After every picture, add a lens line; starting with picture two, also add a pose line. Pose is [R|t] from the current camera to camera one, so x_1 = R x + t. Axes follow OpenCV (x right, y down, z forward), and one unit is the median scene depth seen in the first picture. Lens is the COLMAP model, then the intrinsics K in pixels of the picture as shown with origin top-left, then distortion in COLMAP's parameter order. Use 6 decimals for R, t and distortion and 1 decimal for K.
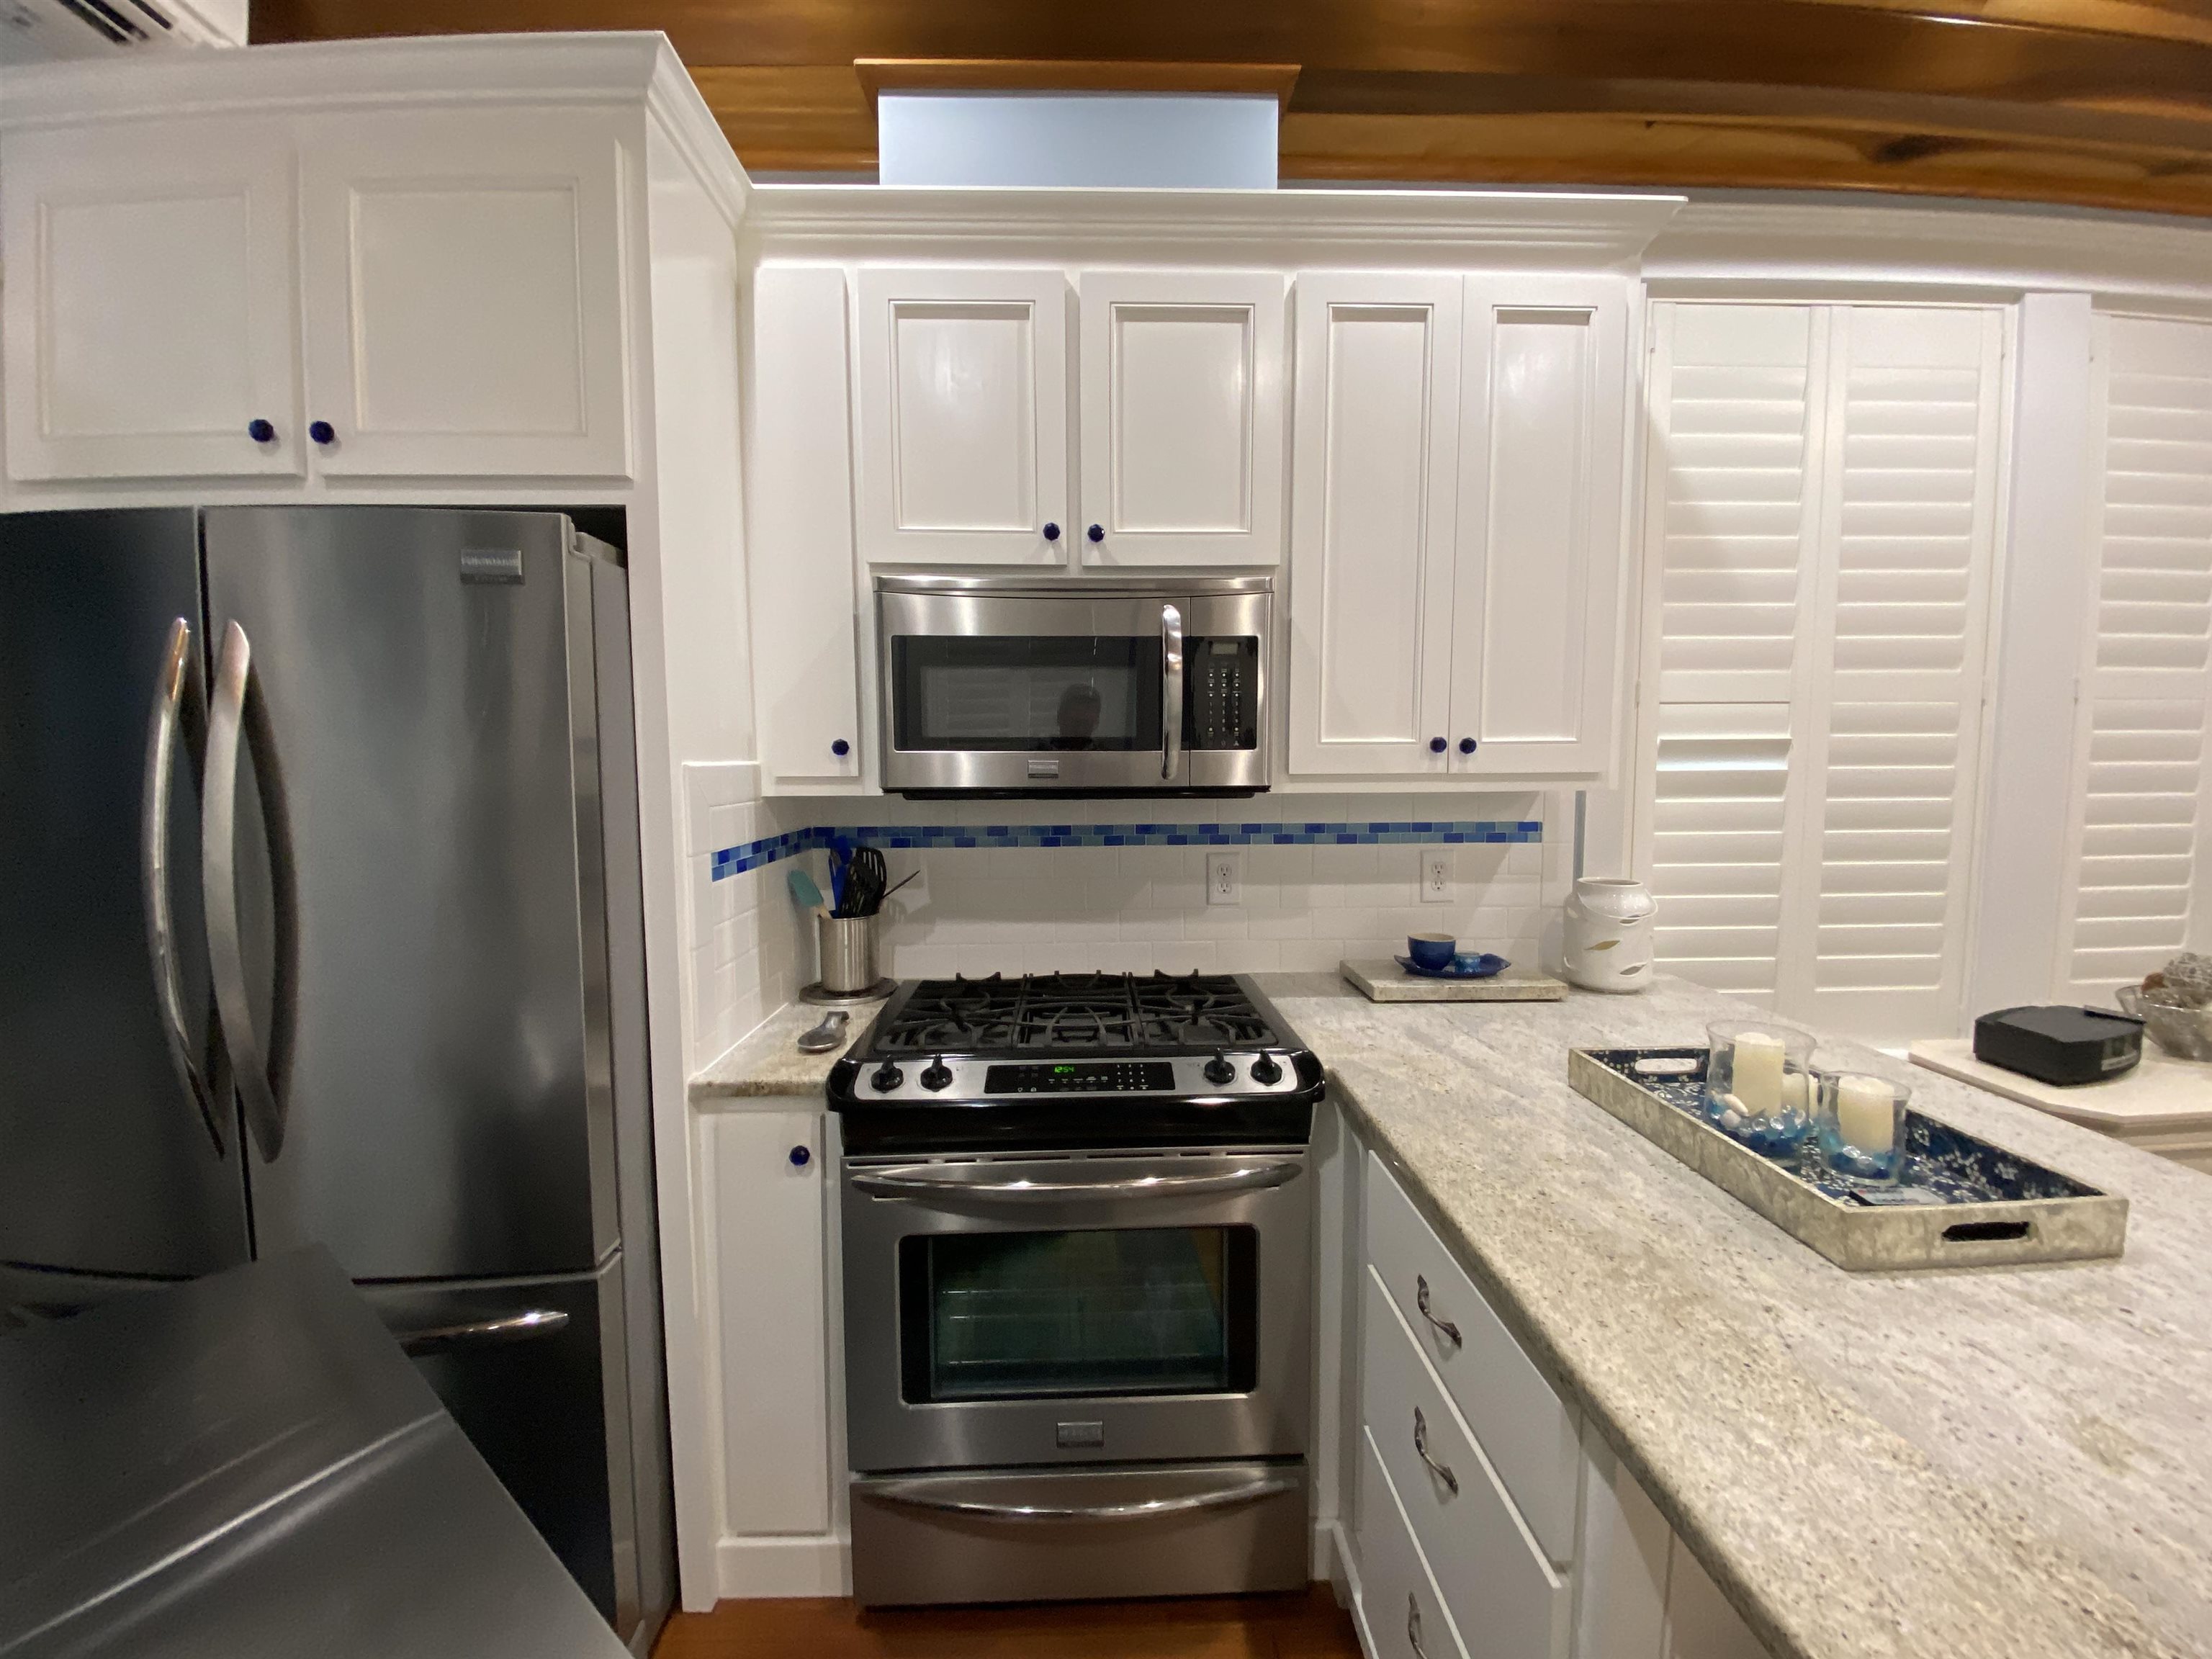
lens RADIAL K [[901.7, 0, 1106.0], [0, 901.7, 829.5], [0, 0, 1]] dist [0.047460, -0.036843]
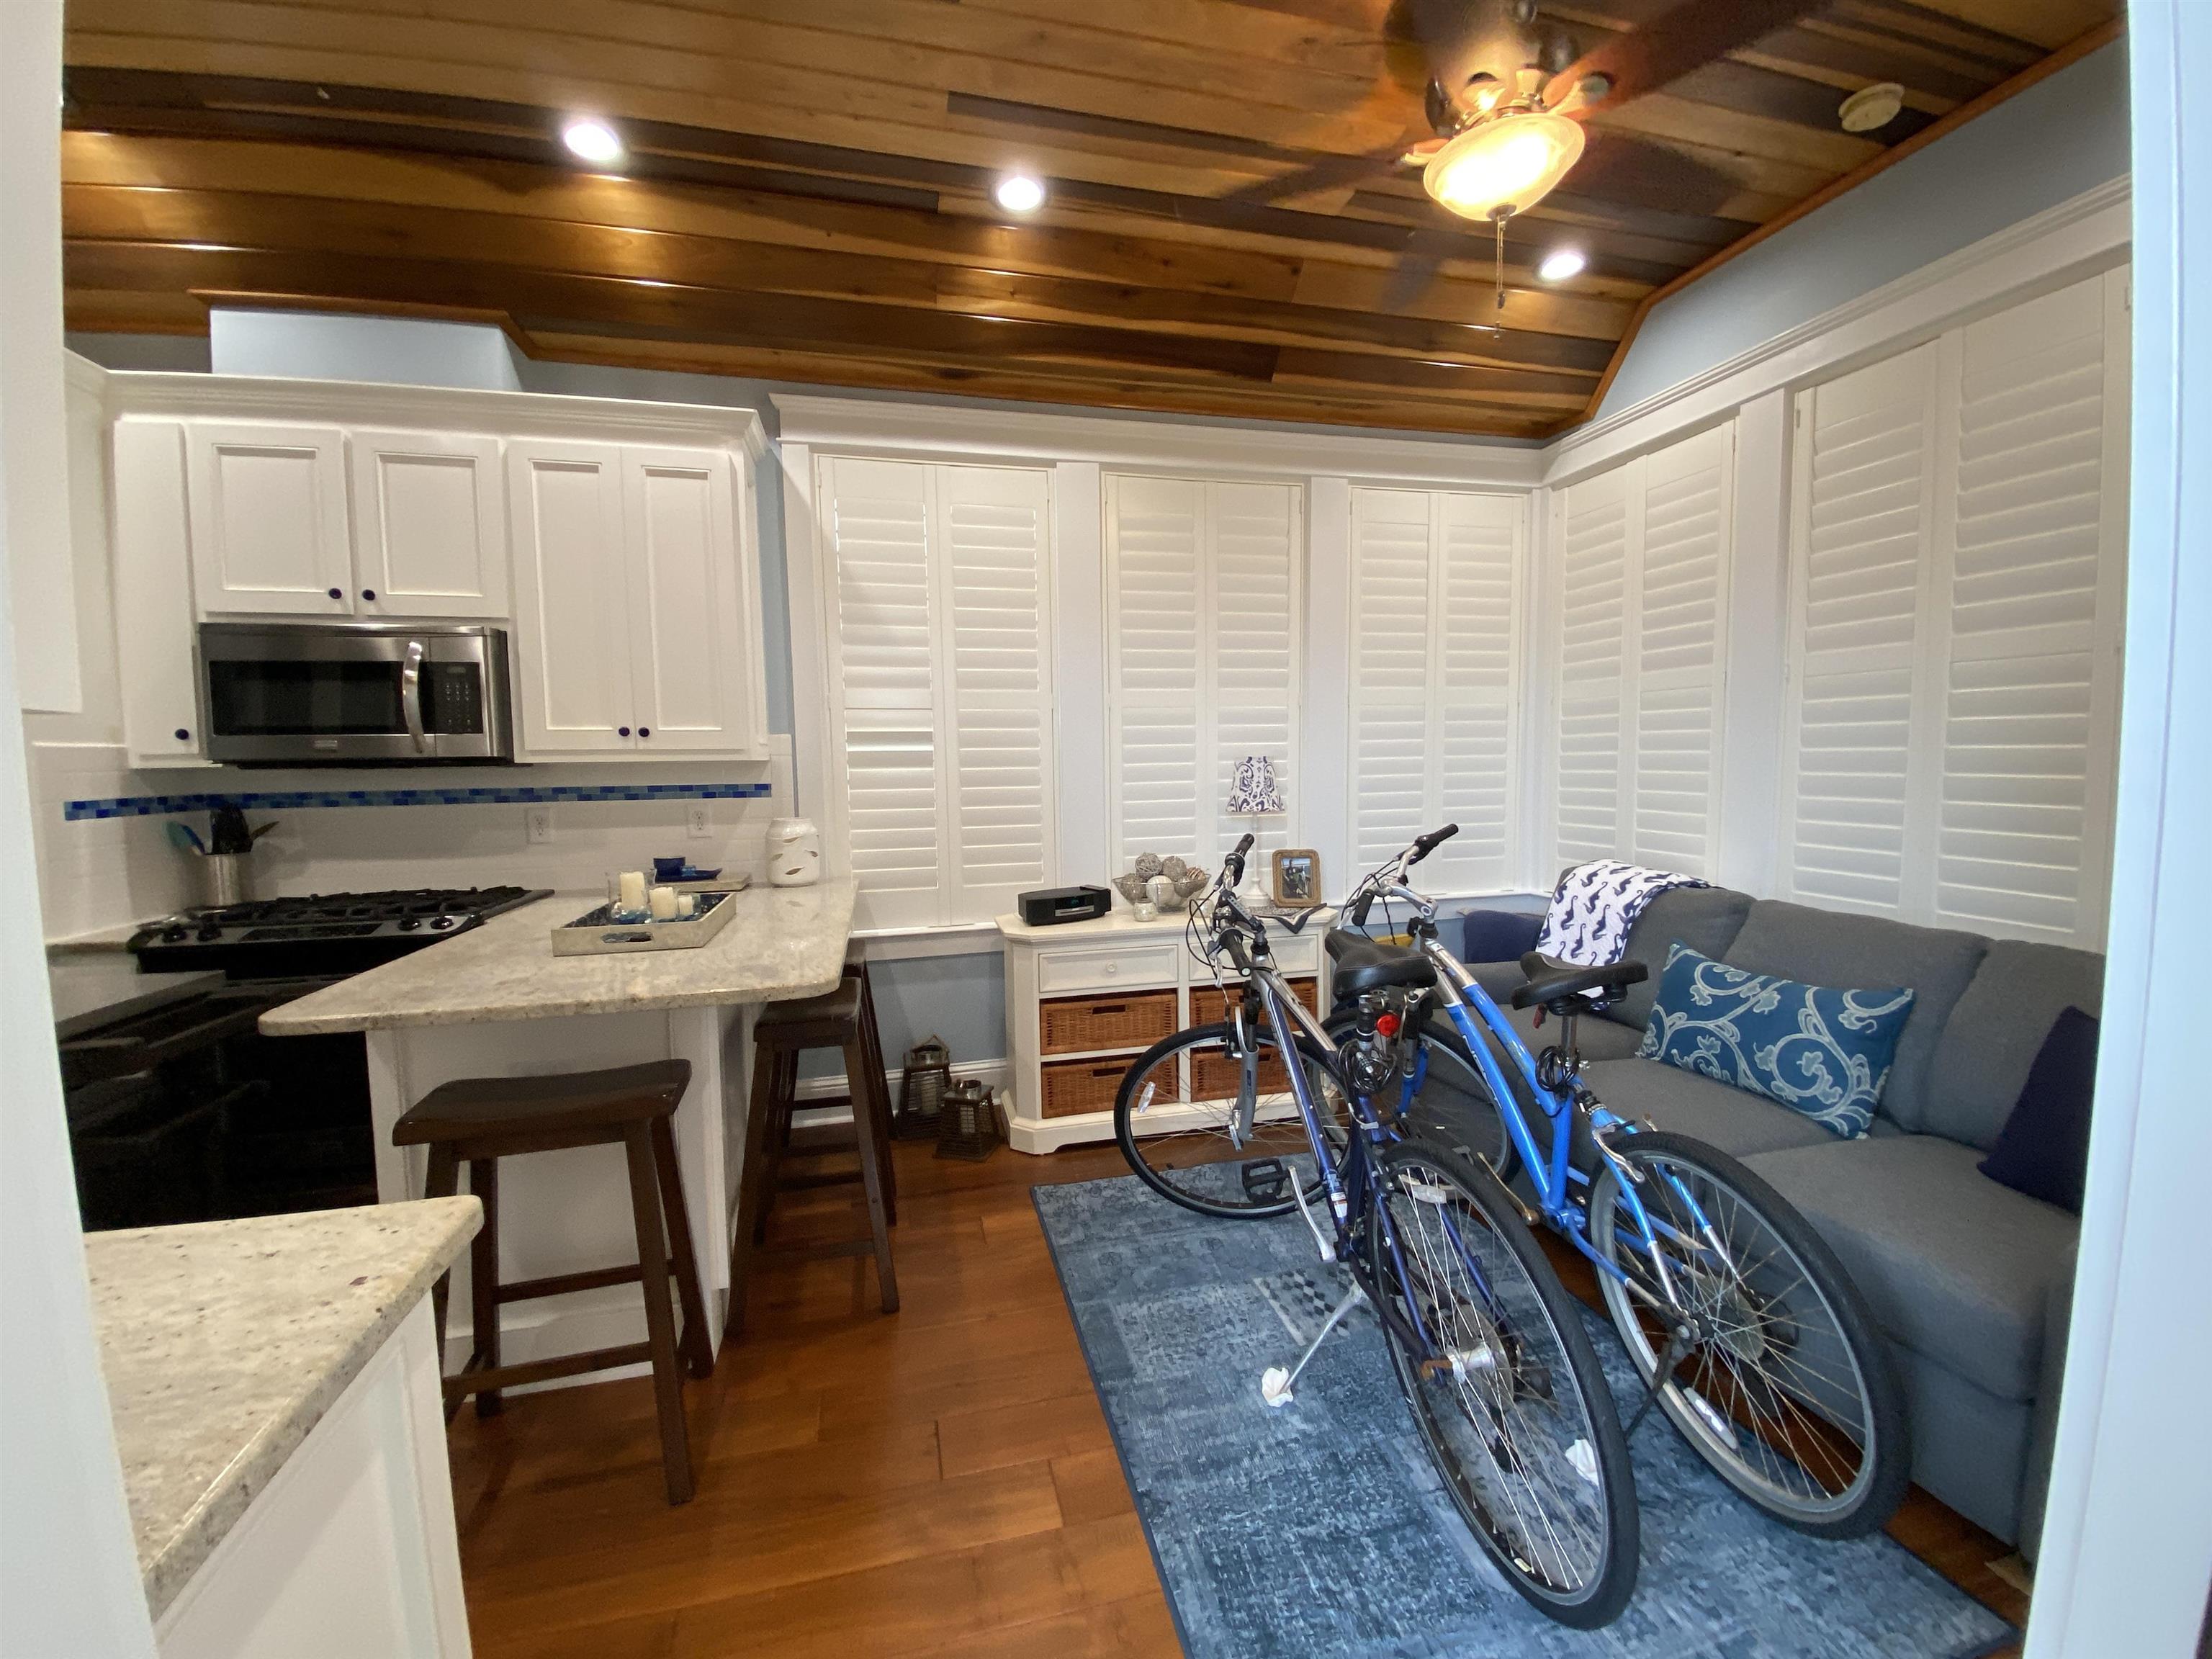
lens RADIAL K [[883.1, 0, 1106.0], [0, 883.1, 829.5], [0, 0, 1]] dist [0.013717, -0.019732]
pose [[0.976121, -0.024915, 0.215794, 0.833743], [0.027121, 0.999606, -0.007264, 0.112042], [-0.215528, 0.012943, 0.976412, -0.695838]]
